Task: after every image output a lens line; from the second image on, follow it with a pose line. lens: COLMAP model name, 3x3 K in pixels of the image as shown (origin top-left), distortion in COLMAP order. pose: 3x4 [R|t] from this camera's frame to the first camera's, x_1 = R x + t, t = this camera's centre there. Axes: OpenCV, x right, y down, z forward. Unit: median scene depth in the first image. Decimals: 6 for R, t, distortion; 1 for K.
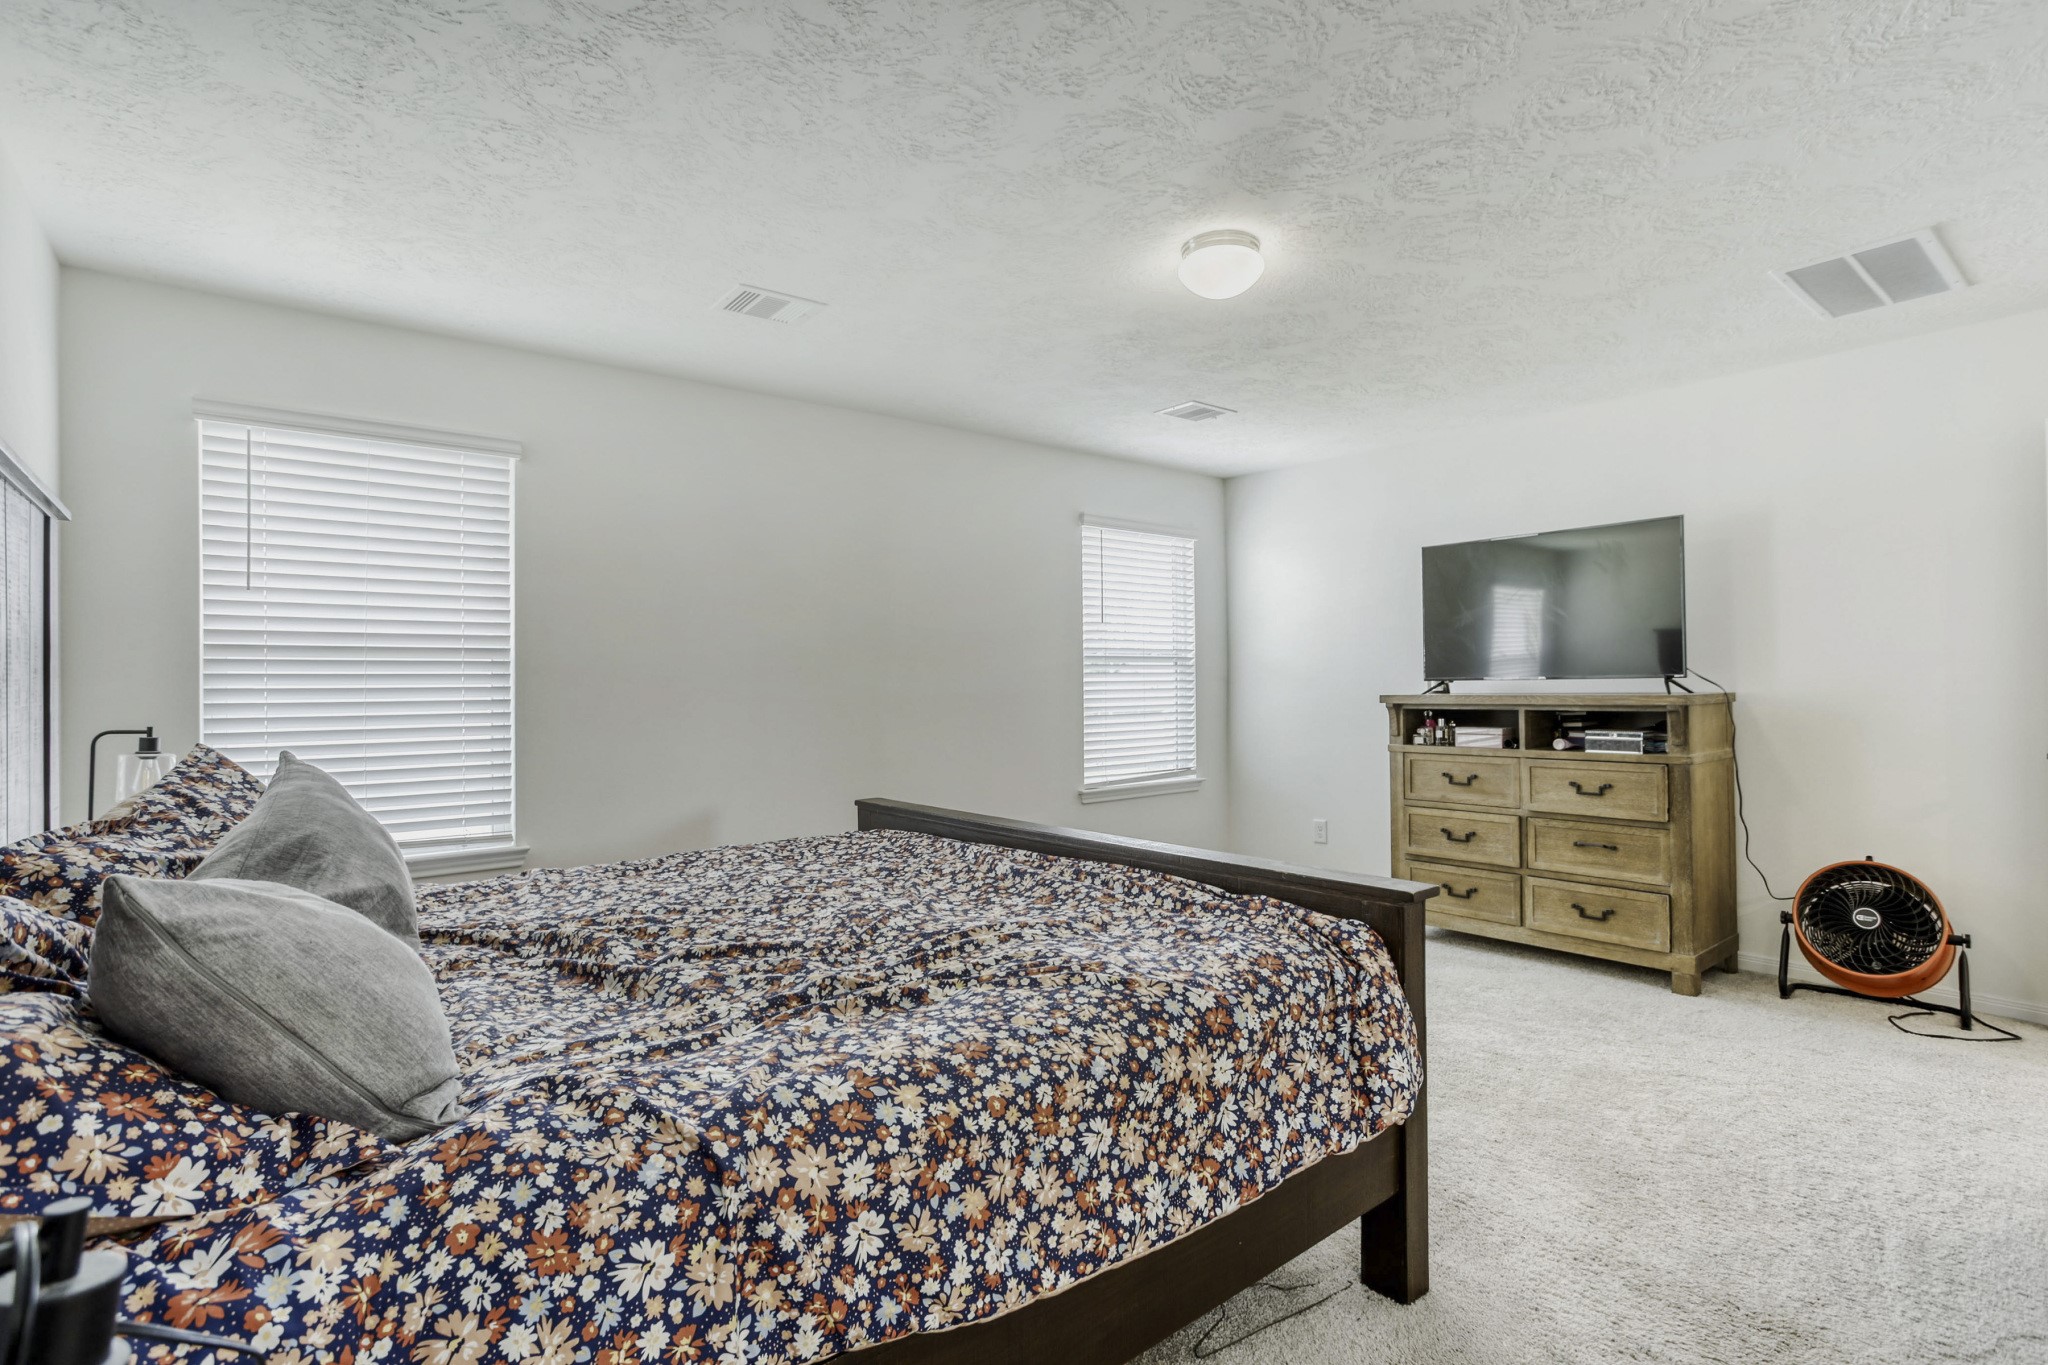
lens RADIAL K [[992.2, 0, 1027.9], [0, 992.2, 679.5], [0, 0, 1]] dist [-0.035878, 0.021113]
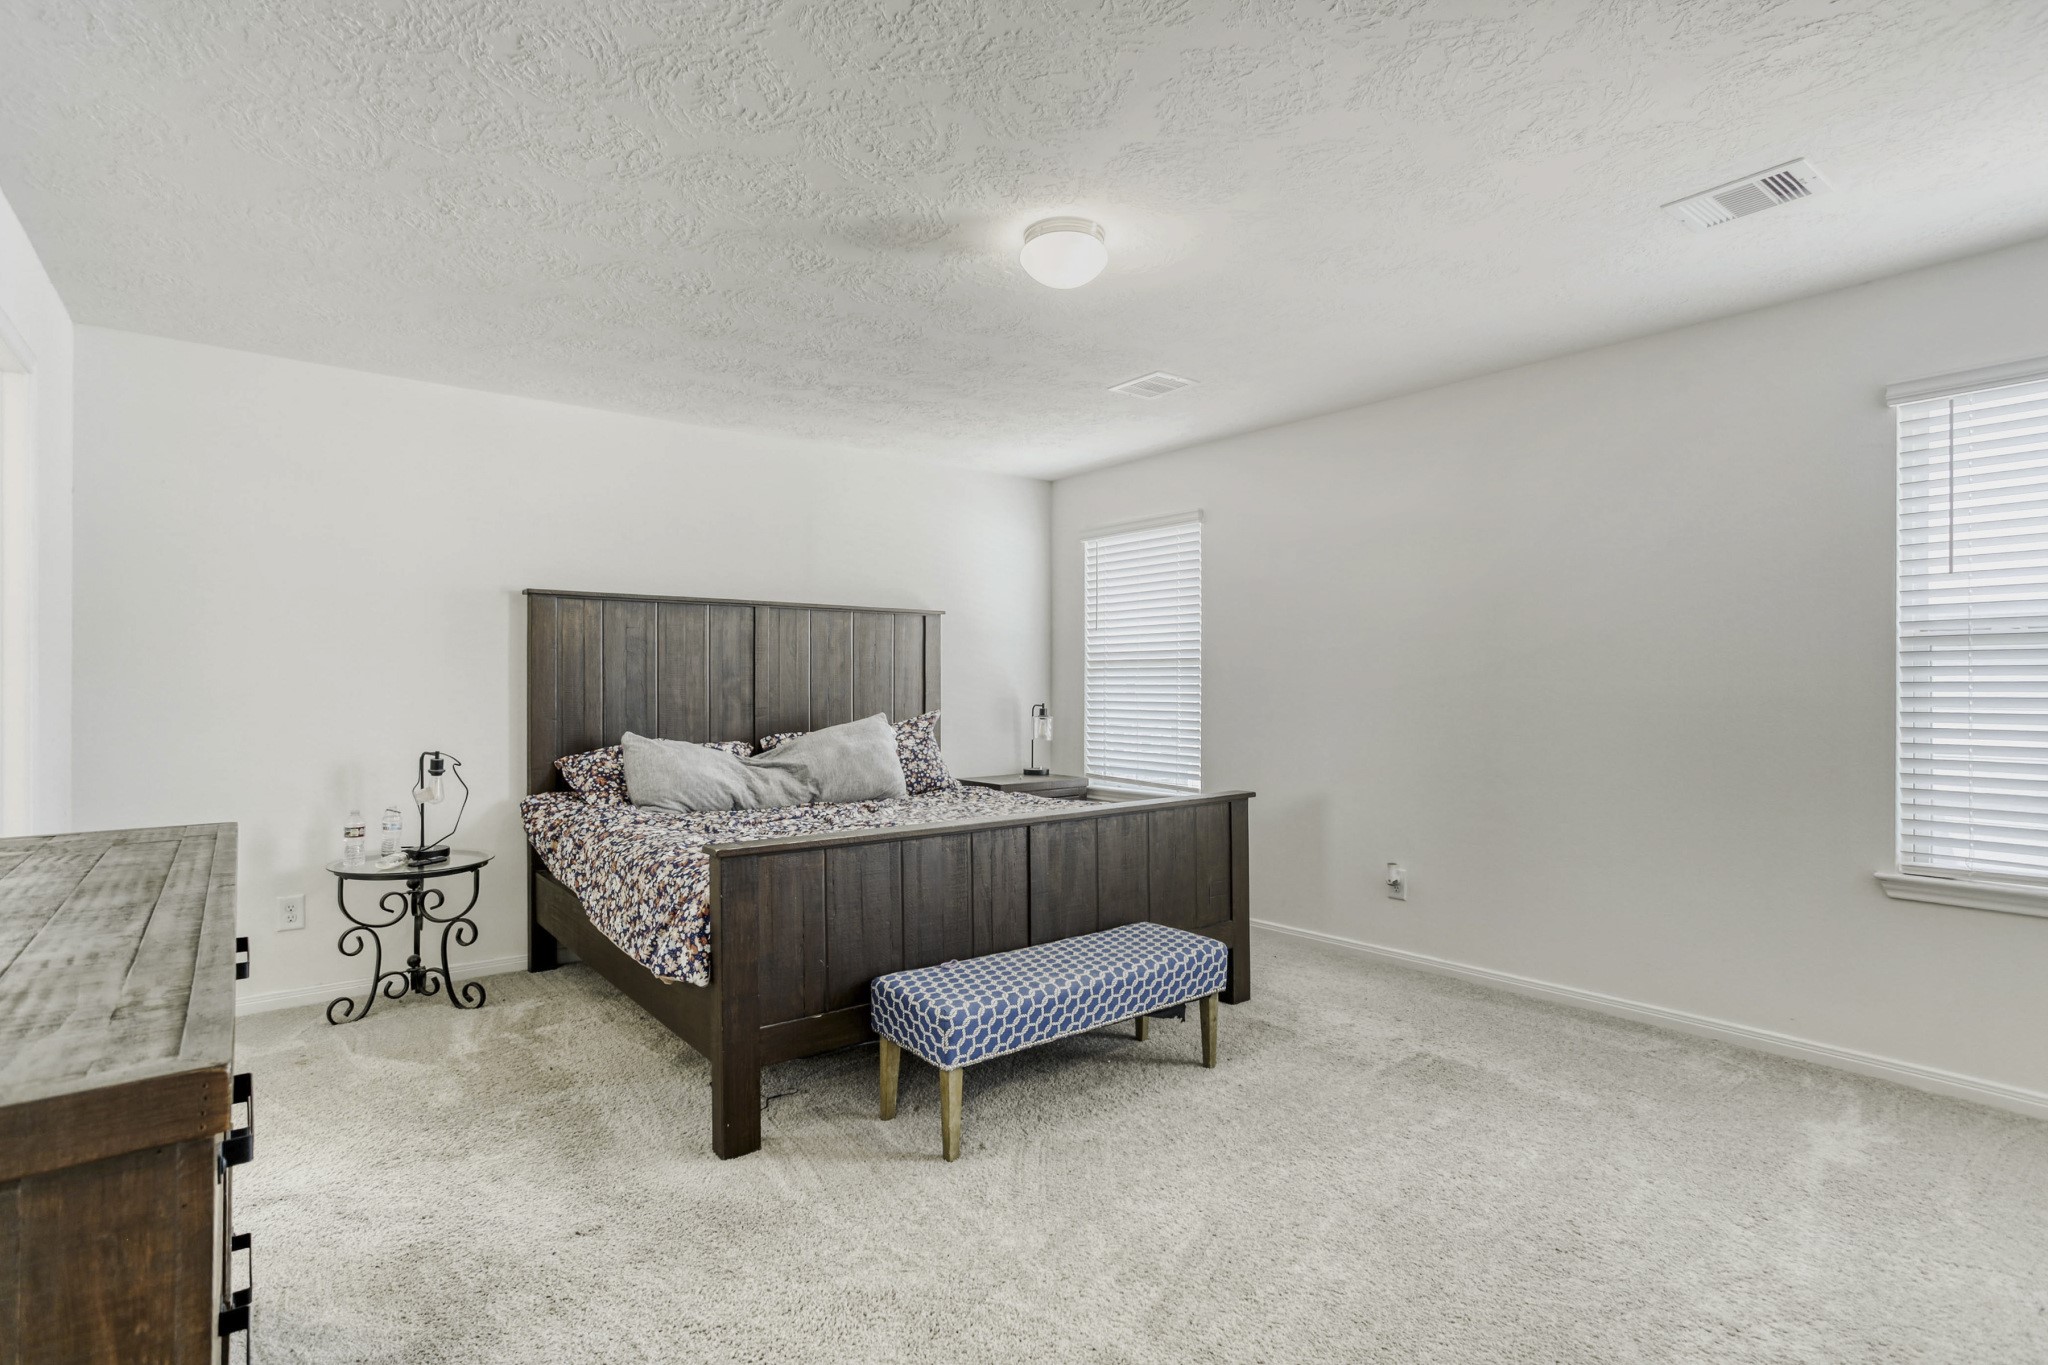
lens RADIAL K [[992.2, 0, 1024.0], [0, 992.2, 682.3], [0, 0, 1]] dist [-0.035878, 0.021113]
pose [[-0.008184, 0.008921, -0.999927, 2.481463], [0.005341, 0.999946, 0.008878, -0.025303], [0.999952, -0.005268, -0.008231, 2.077031]]
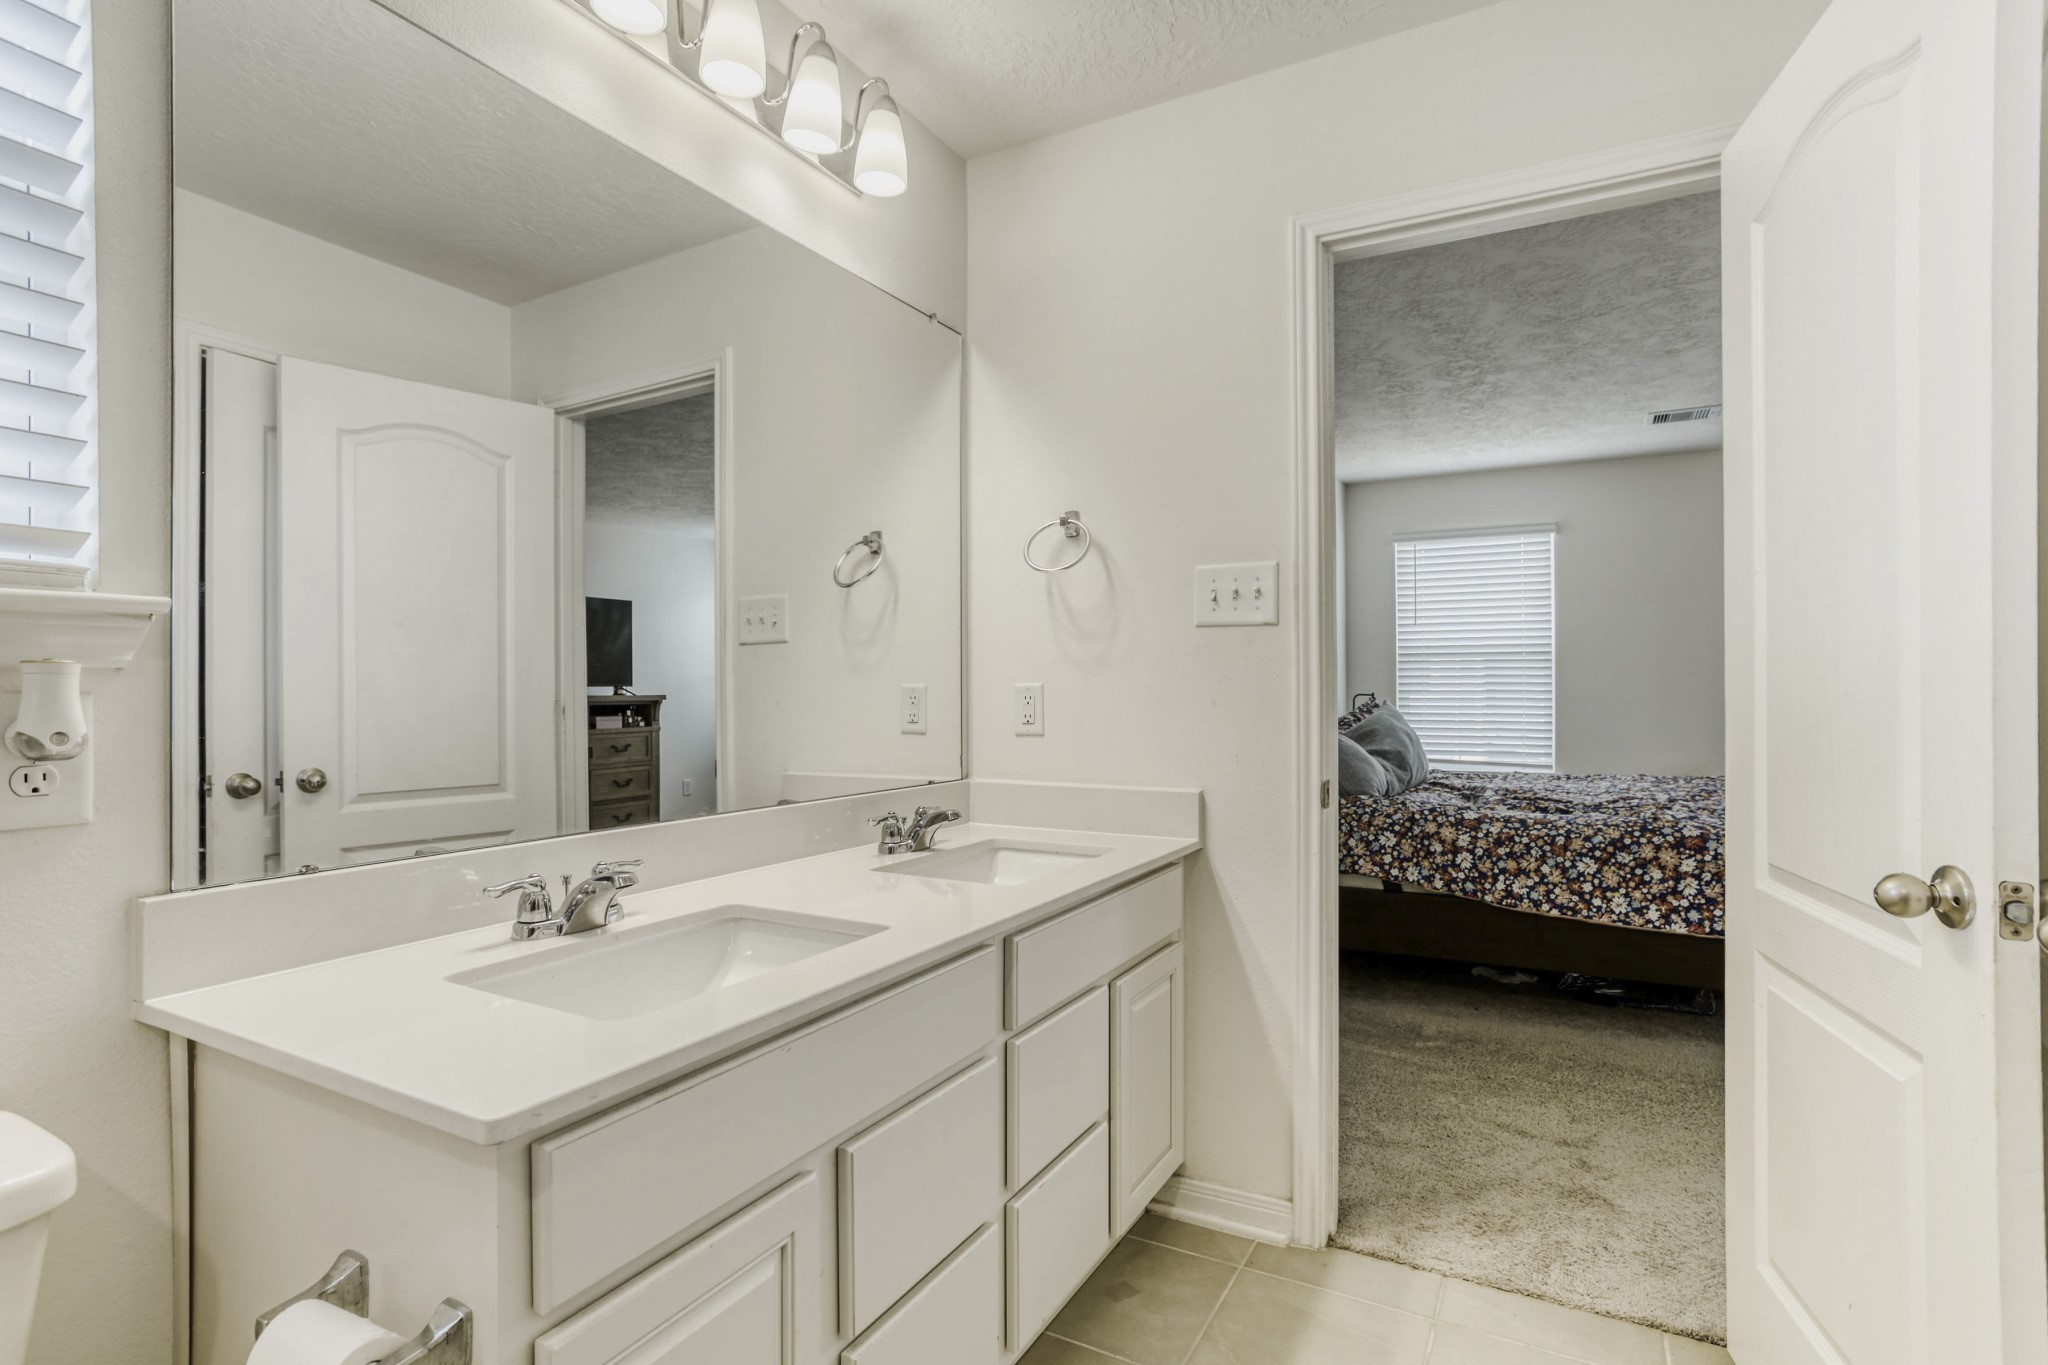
lens RADIAL K [[992.2, 0, 1023.3], [0, 992.2, 680.5], [0, 0, 1]] dist [-0.035878, 0.021113]
pose [[0.371563, 0.002755, -0.928404, 1.788177], [0.004412, 0.999979, 0.004733, 0.015573], [0.928397, -0.005855, 0.371543, -1.121873]]
